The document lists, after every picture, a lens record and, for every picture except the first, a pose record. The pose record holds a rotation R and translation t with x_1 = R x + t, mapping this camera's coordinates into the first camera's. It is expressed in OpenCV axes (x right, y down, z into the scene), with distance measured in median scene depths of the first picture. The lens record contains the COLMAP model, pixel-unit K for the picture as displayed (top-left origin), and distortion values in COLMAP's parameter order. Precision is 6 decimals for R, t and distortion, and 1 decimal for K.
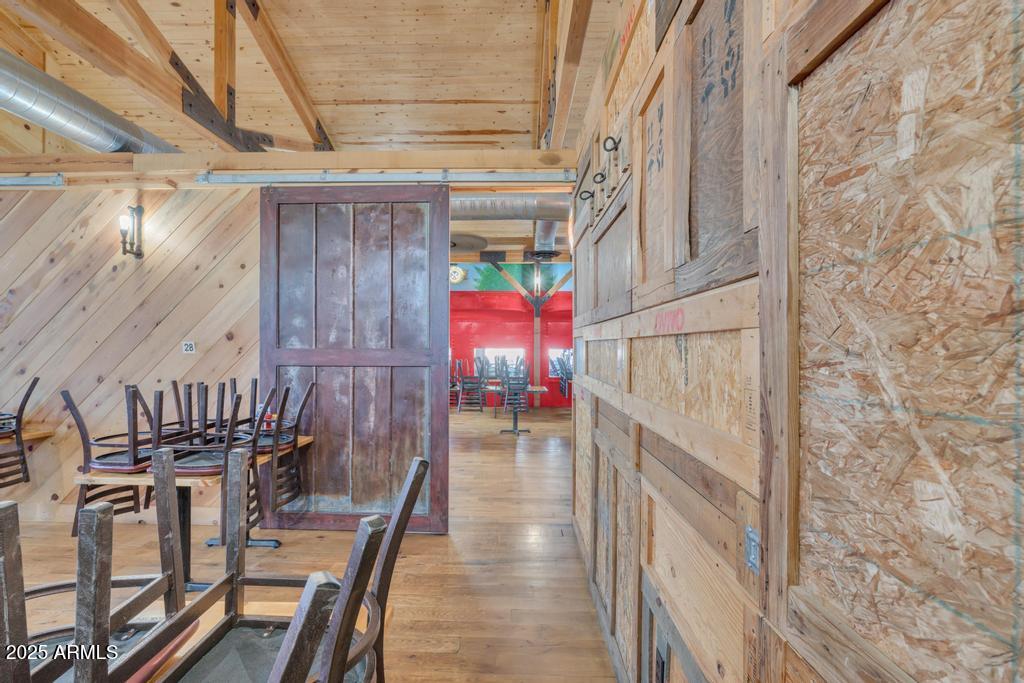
lens RADIAL K [[466.4, 0, 502.8], [0, 466.4, 342.0], [0, 0, 1]] dist [-0.002104, 0.002905]
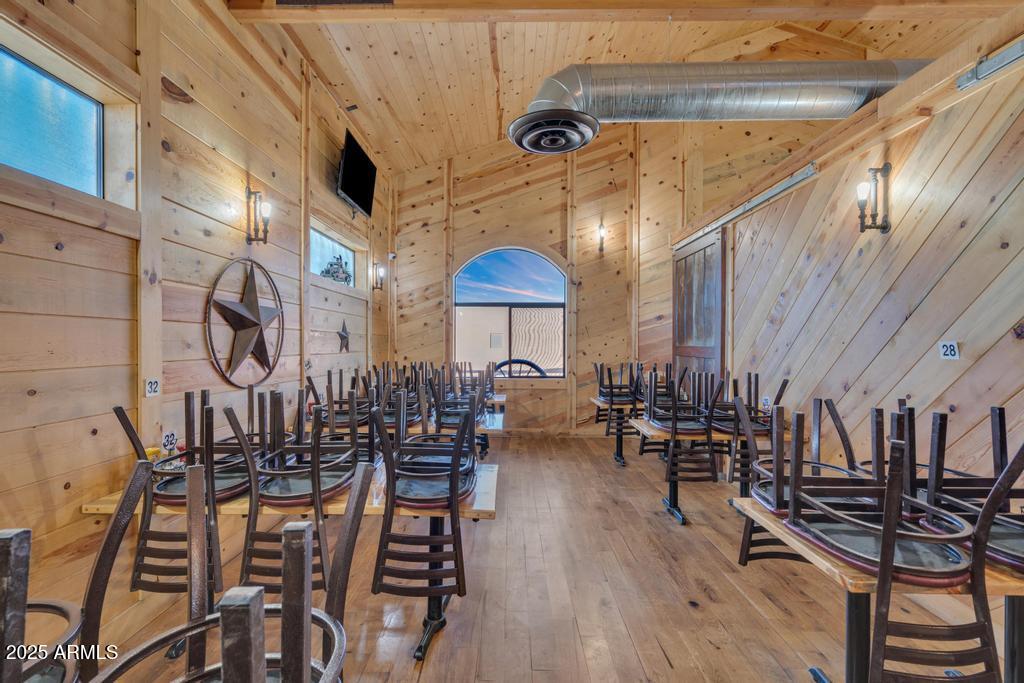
lens RADIAL K [[466.4, 0, 501.6], [0, 466.4, 345.1], [0, 0, 1]] dist [-0.002104, 0.002905]
pose [[0.027314, -0.001289, -0.999626, -0.038447], [0.001396, 0.999998, -0.001251, 0.004111], [0.999626, -0.001361, 0.027315, 0.354639]]
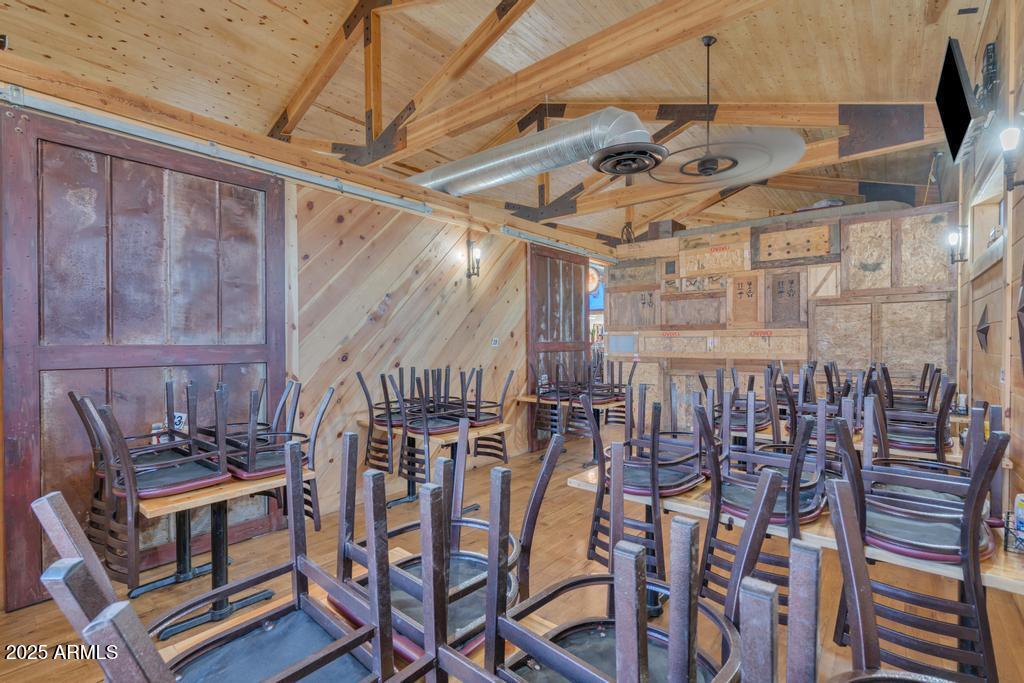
lens RADIAL K [[466.4, 0, 514.8], [0, 466.4, 341.5], [0, 0, 1]] dist [-0.002104, 0.002905]
pose [[0.602449, -0.010352, 0.798090, -1.799350], [0.000999, 0.999925, 0.012215, -0.008717], [-0.798156, -0.006561, 0.602415, 0.062965]]
